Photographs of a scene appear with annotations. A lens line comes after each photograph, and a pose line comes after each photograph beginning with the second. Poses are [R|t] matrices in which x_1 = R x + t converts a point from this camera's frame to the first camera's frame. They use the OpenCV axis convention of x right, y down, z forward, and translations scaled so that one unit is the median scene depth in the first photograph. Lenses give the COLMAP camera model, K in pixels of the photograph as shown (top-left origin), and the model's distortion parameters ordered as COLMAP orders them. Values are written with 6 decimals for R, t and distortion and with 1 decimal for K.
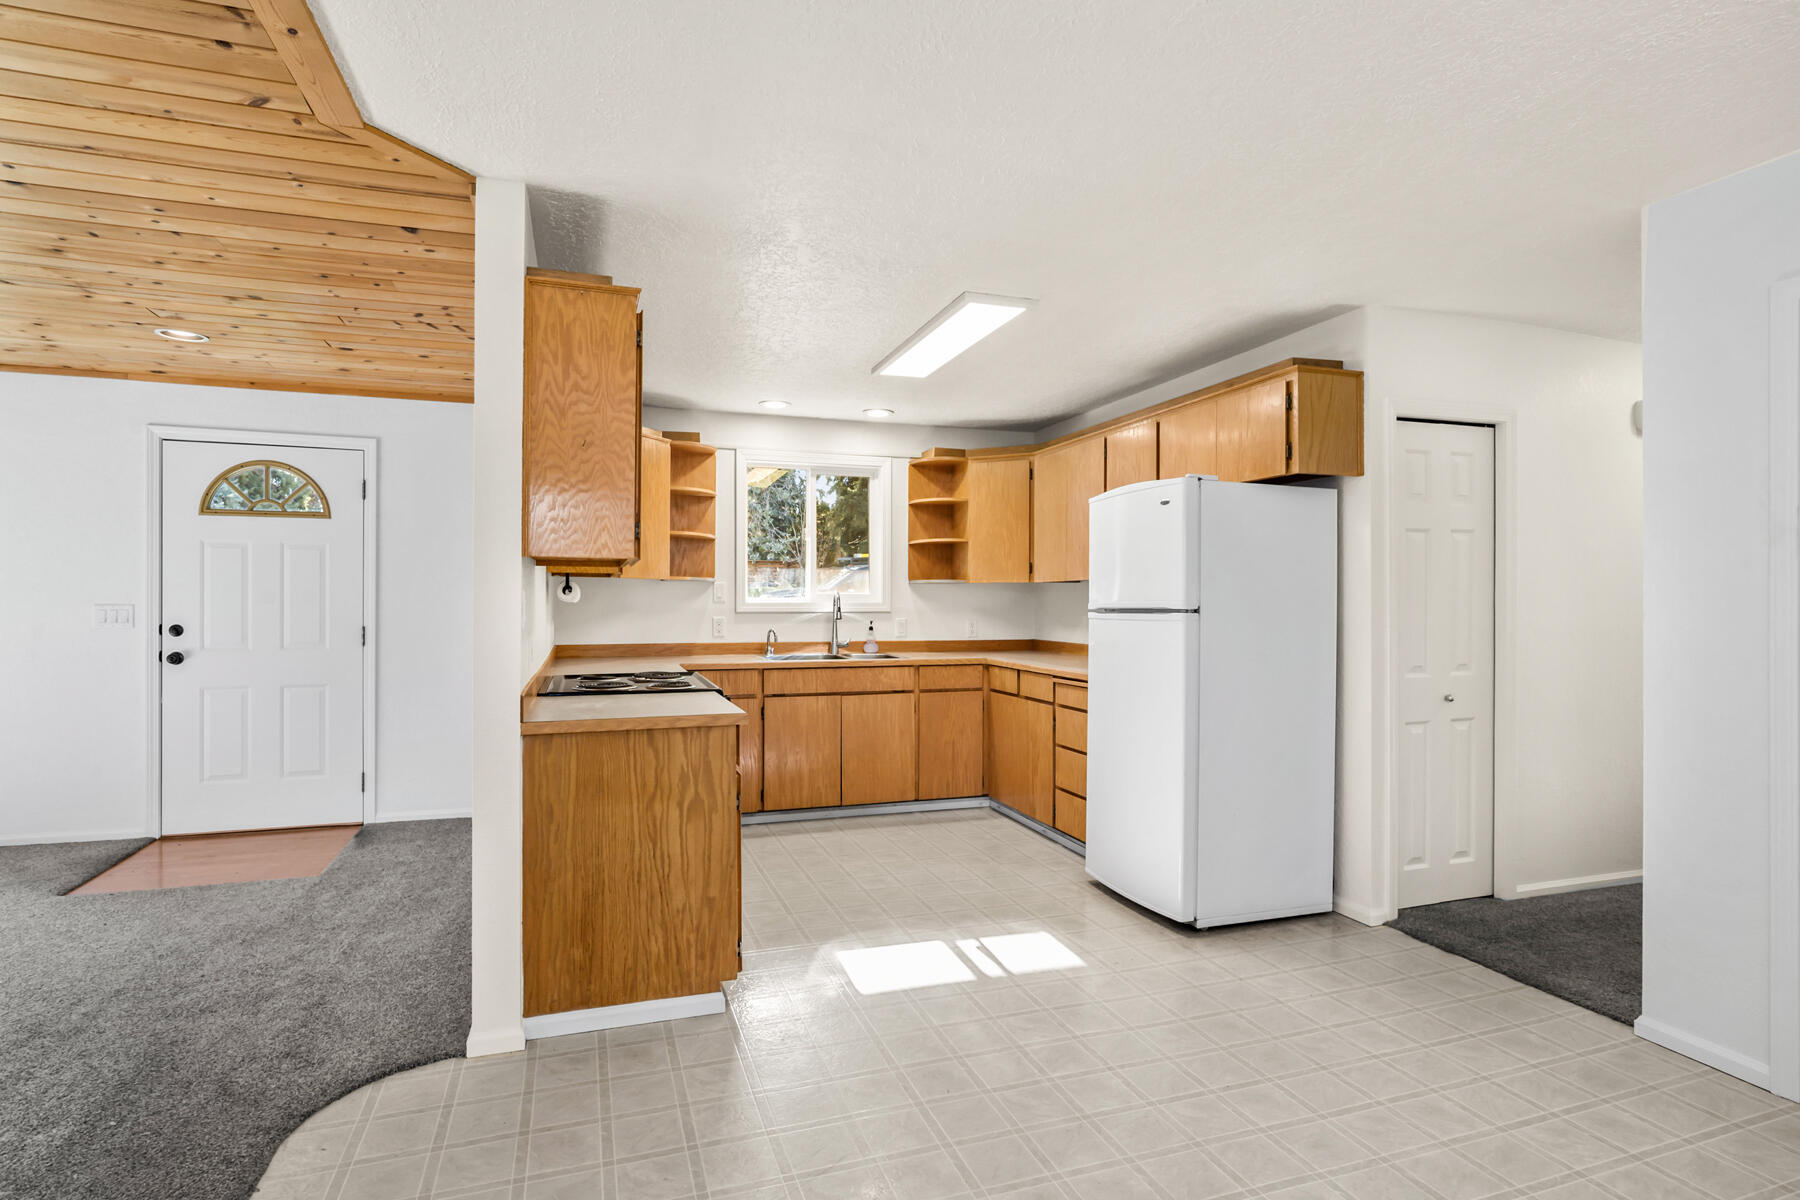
lens RADIAL K [[920.0, 0, 912.9], [0, 920.0, 601.6], [0, 0, 1]] dist [-0.023427, 0.011172]
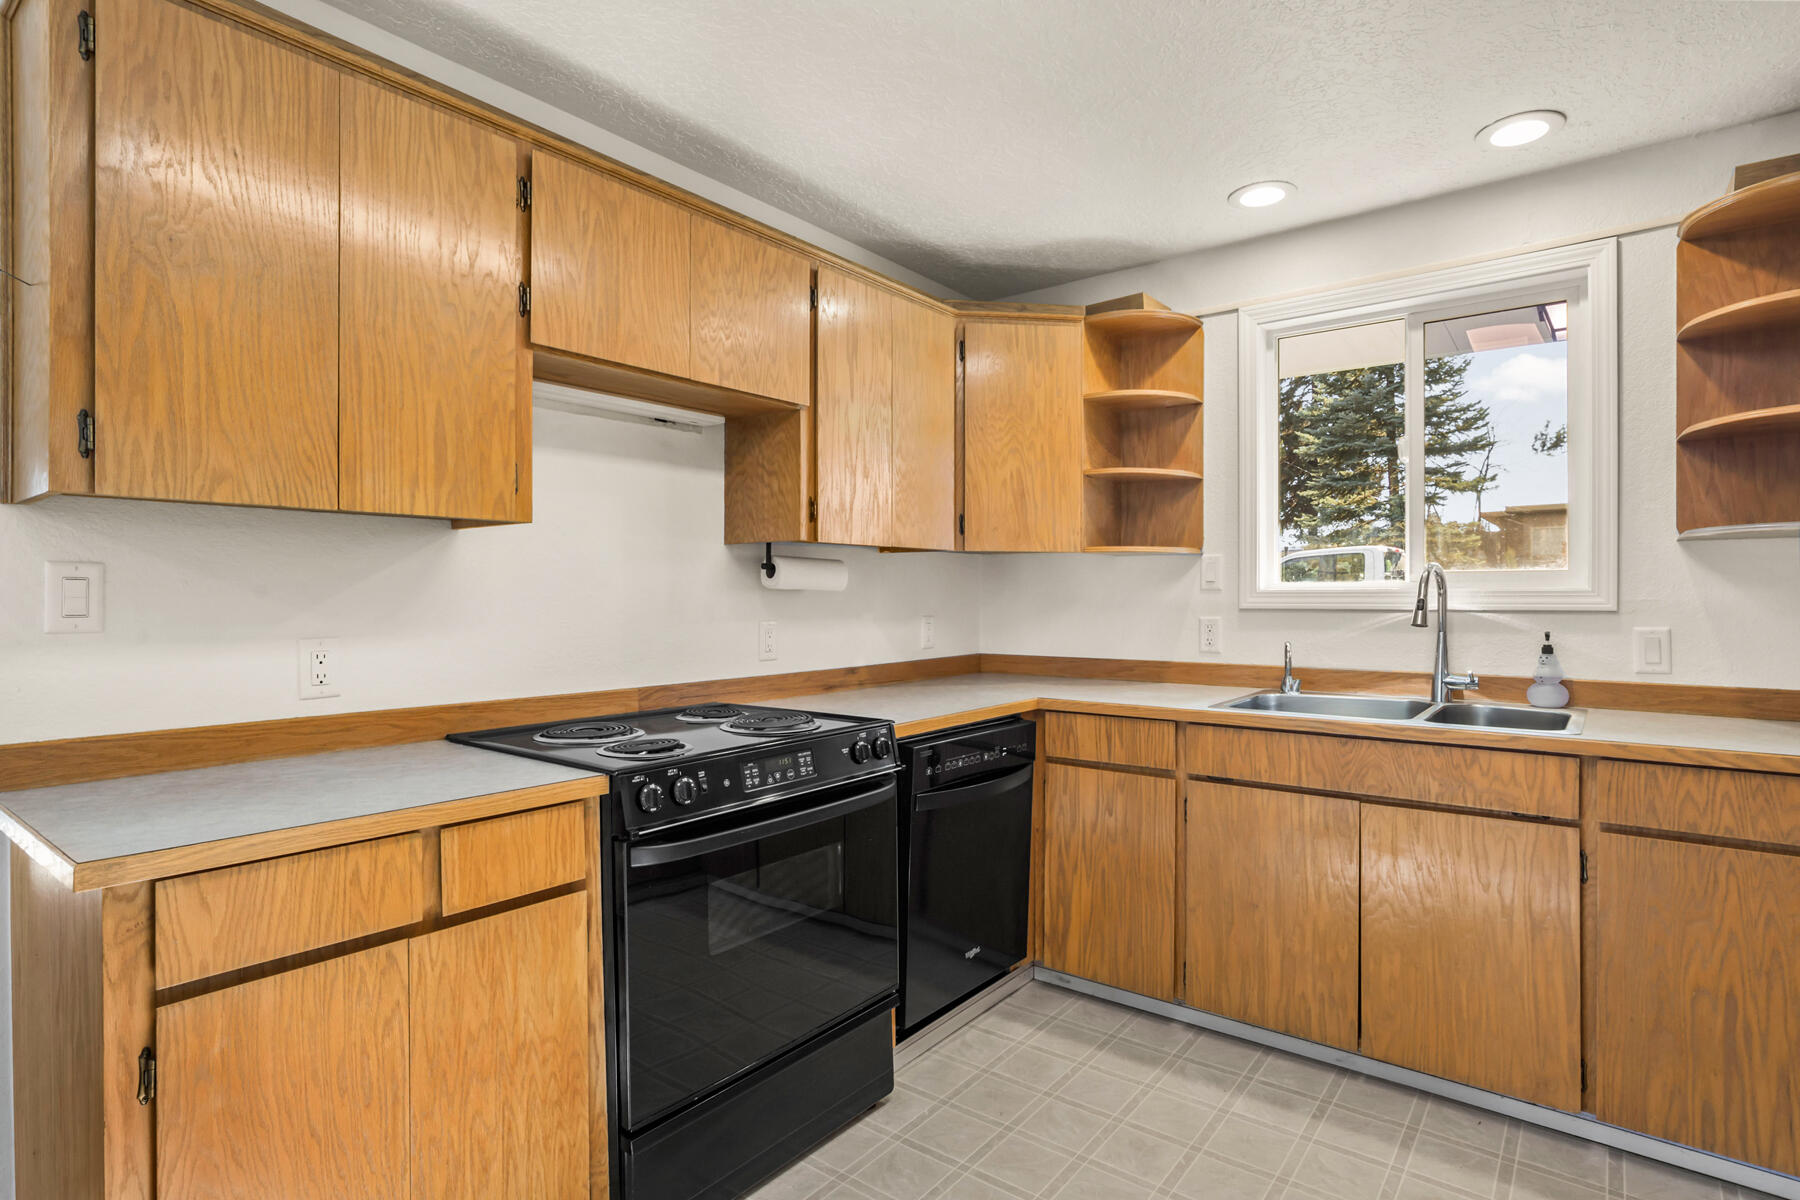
lens RADIAL K [[925.0, 0, 899.3], [0, 925.0, 594.6], [0, 0, 1]] dist [-0.021349, 0.011199]
pose [[0.528368, -0.003575, -0.849008, 0.165537], [0.003642, 0.999991, -0.001944, 0.003697], [0.849008, -0.002065, 0.528376, 0.546441]]
